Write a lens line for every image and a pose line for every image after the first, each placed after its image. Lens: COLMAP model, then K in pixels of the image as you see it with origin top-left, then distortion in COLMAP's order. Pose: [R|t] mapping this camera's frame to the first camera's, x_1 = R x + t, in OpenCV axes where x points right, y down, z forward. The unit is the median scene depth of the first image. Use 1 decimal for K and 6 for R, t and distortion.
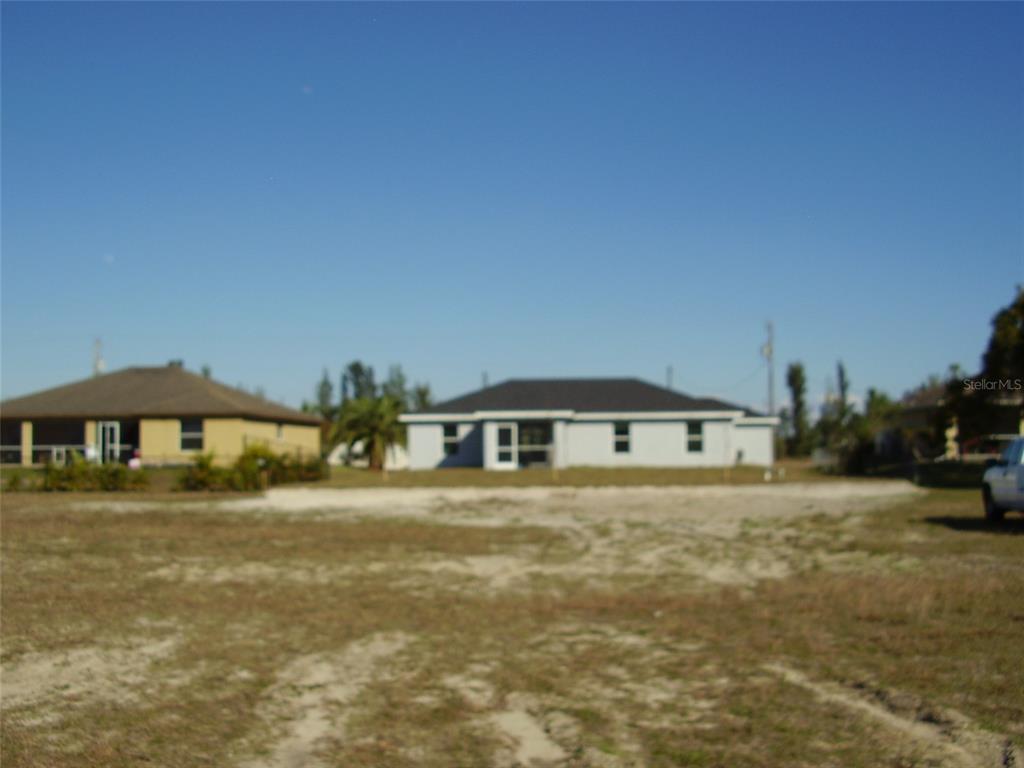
lens RADIAL K [[1212.4, 0, 510.6], [0, 1212.4, 381.0], [0, 0, 1]] dist [-0.112118, 0.000000]
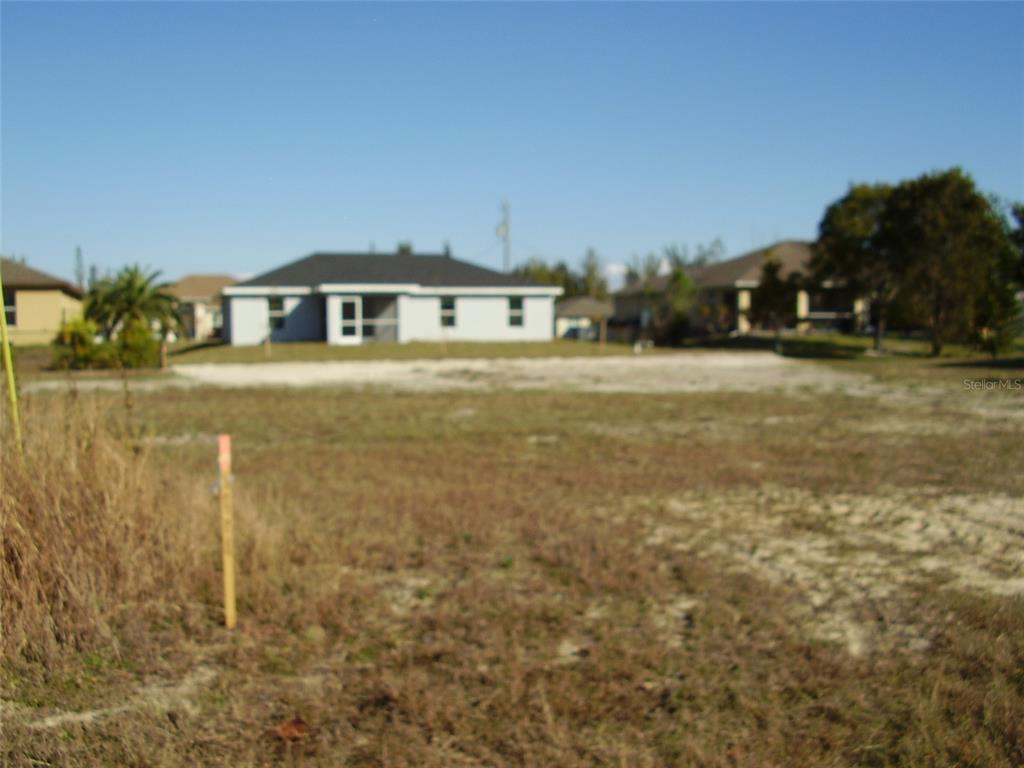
lens RADIAL K [[1212.4, 0, 513.1], [0, 1212.4, 384.6], [0, 0, 1]] dist [-0.112118, 0.000000]
pose [[0.916543, -0.018074, 0.399527, -0.269640], [-0.022973, 0.994950, 0.097712, 0.006623], [-0.399275, -0.098735, 0.911499, 0.046418]]
